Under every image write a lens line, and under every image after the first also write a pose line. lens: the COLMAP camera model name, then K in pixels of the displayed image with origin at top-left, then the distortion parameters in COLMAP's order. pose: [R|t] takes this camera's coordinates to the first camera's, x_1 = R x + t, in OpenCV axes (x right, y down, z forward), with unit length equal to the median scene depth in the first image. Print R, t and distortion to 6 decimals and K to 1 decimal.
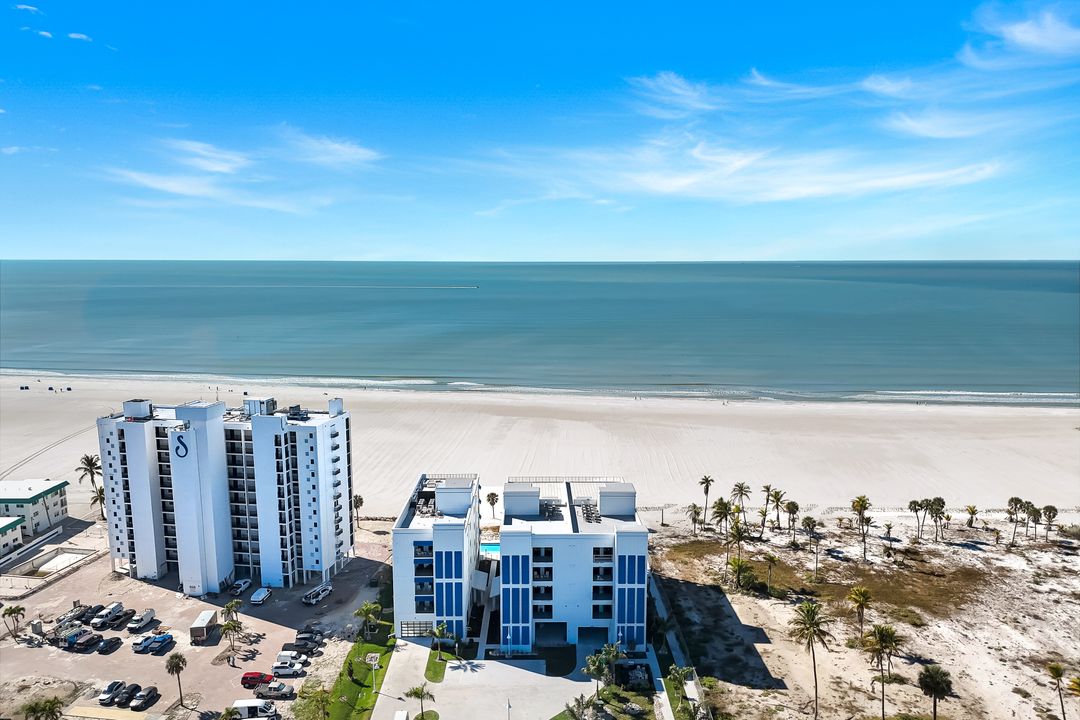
lens RADIAL K [[791.6, 0, 541.5], [0, 791.6, 386.9], [0, 0, 1]] dist [0.068370, -0.050117]
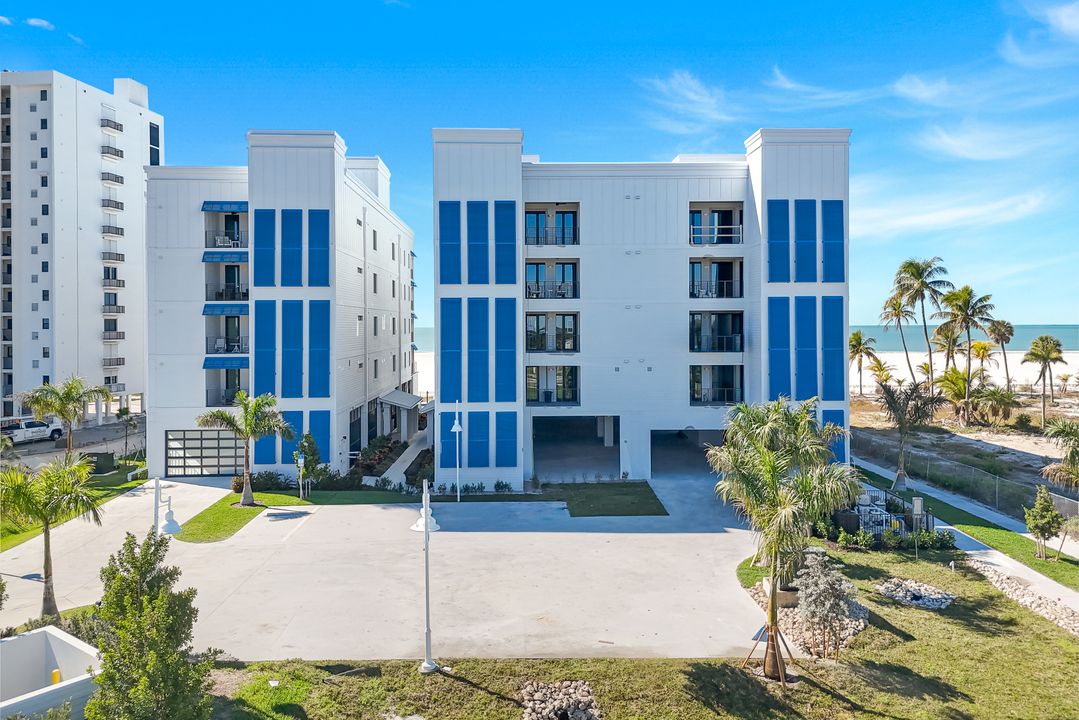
lens RADIAL K [[805.7, 0, 537.9], [0, 805.7, 341.1], [0, 0, 1]] dist [0.057003, -0.039348]
pose [[0.999680, -0.003125, 0.025083, -0.014283], [0.006927, 0.988205, -0.152982, 0.311209], [-0.024309, 0.153107, 0.987911, 0.619601]]
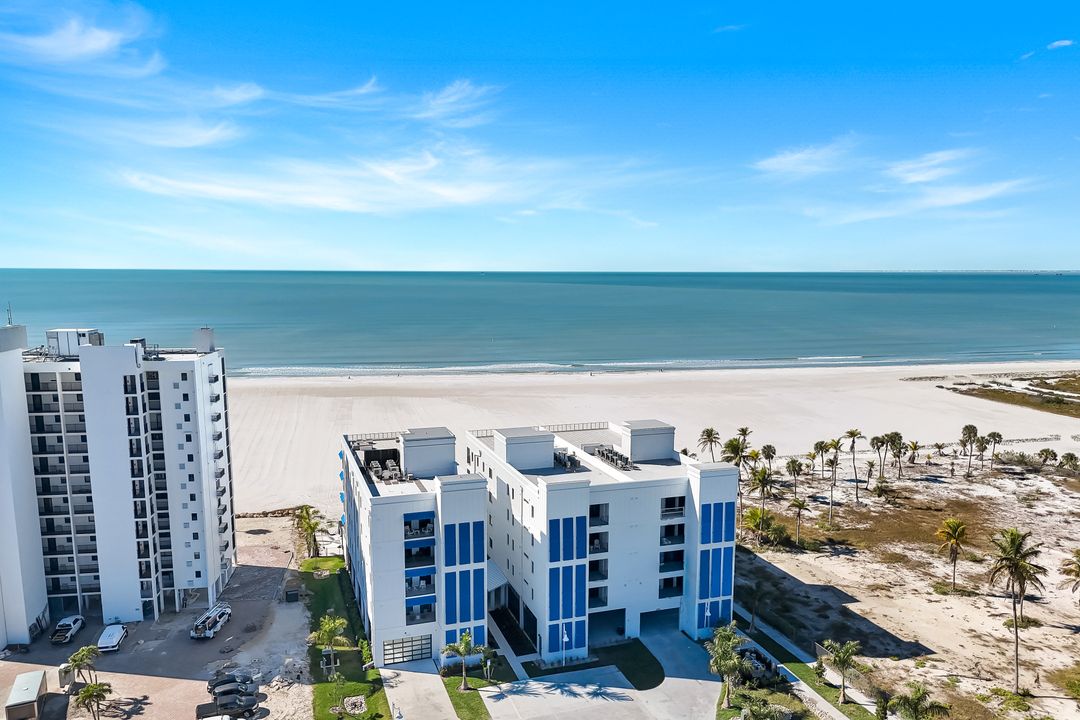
lens RADIAL K [[791.6, 0, 541.5], [0, 791.6, 386.9], [0, 0, 1]] dist [0.068370, -0.050117]
pose [[0.948064, -0.042435, 0.315238, -0.249604], [0.046134, 0.998926, -0.004275, 0.096461], [-0.314718, 0.018596, 0.949003, 0.340572]]
